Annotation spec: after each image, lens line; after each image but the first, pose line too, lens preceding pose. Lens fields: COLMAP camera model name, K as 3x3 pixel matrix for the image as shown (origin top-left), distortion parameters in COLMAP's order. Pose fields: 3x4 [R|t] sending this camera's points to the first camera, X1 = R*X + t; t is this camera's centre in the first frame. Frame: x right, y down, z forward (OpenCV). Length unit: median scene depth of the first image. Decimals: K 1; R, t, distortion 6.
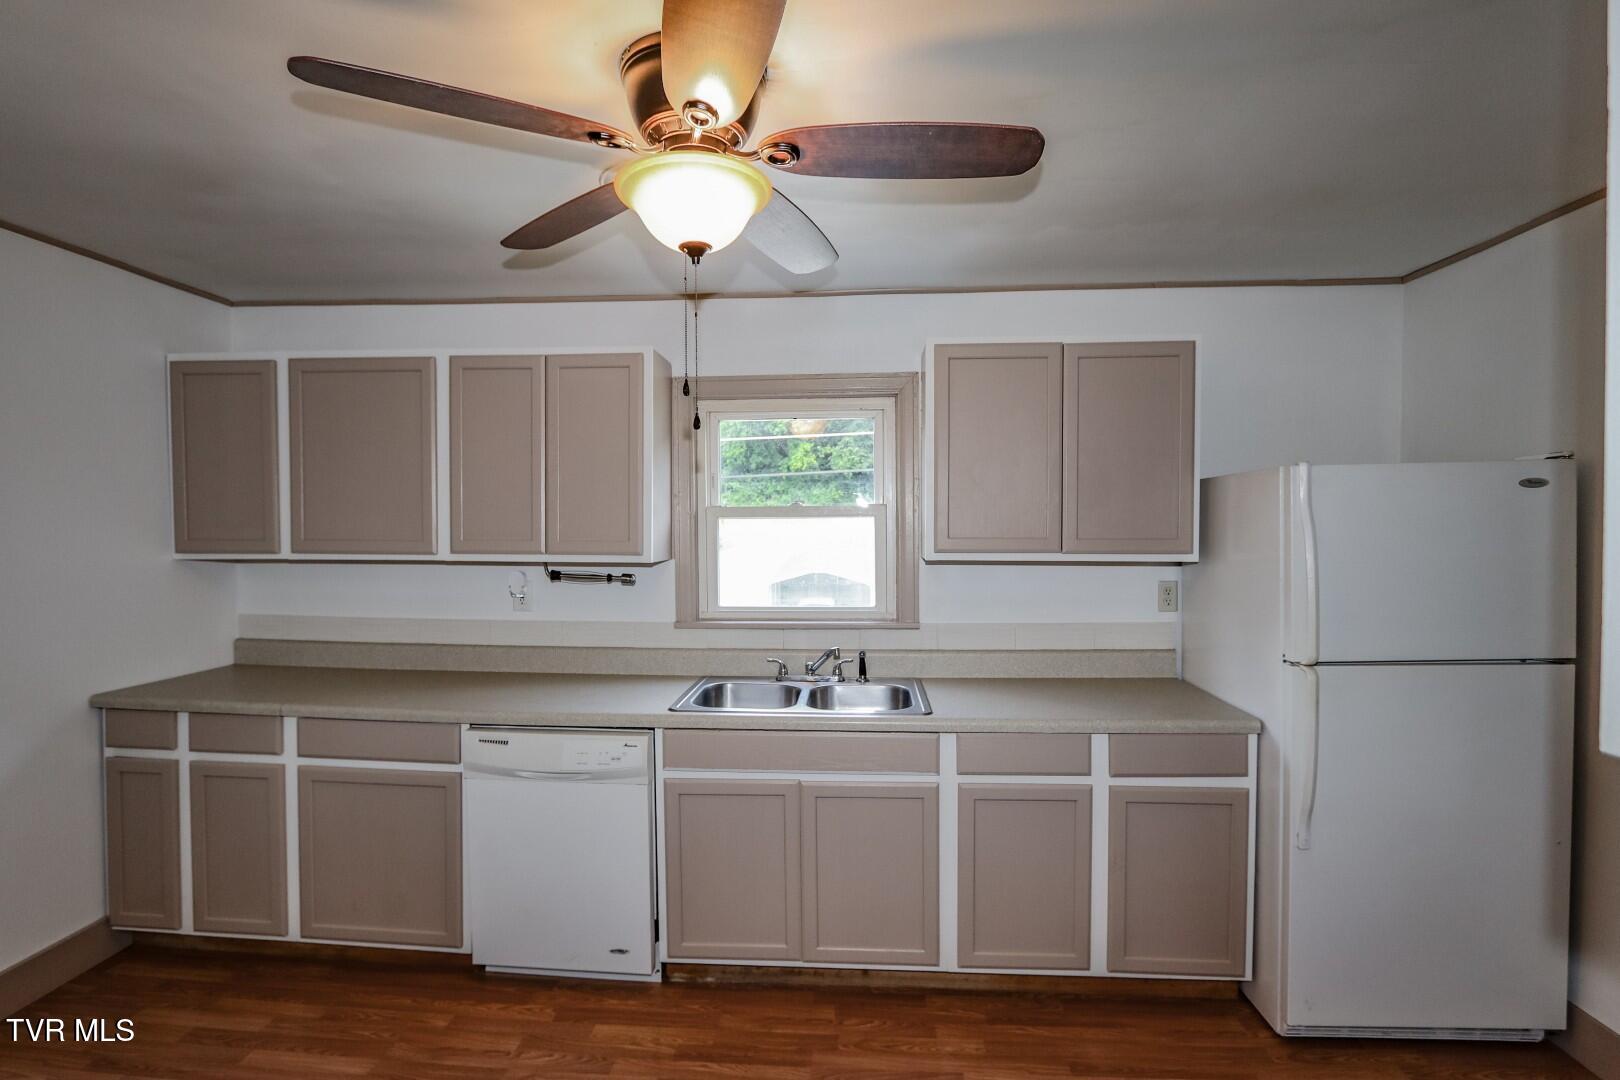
lens RADIAL K [[769.6, 0, 810.0], [0, 769.6, 540.0], [0, 0, 1]] dist [-0.016734, 0.000004]
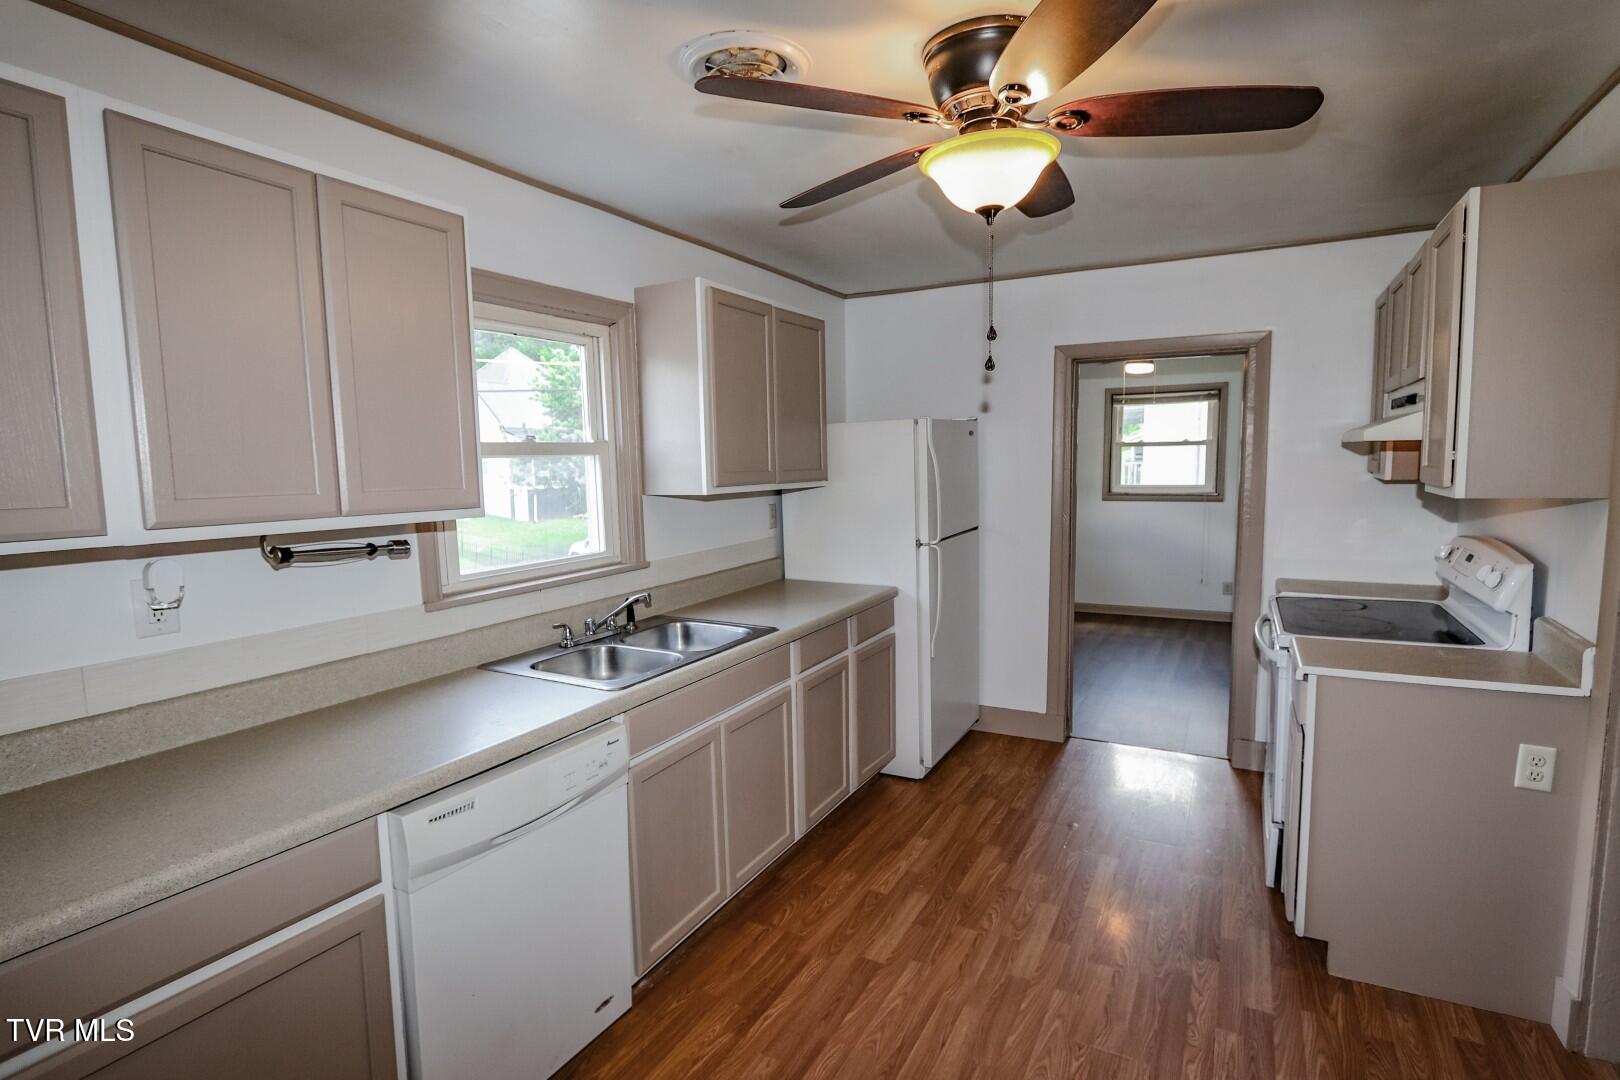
lens RADIAL K [[799.2, 0, 810.0], [0, 799.2, 540.0], [0, 0, 1]] dist [0.000495, 0.000209]
pose [[0.421237, -0.099869, 0.901435, -0.836727], [0.039134, 0.994995, 0.091947, -0.007961], [-0.906106, -0.003455, 0.423037, 0.447125]]
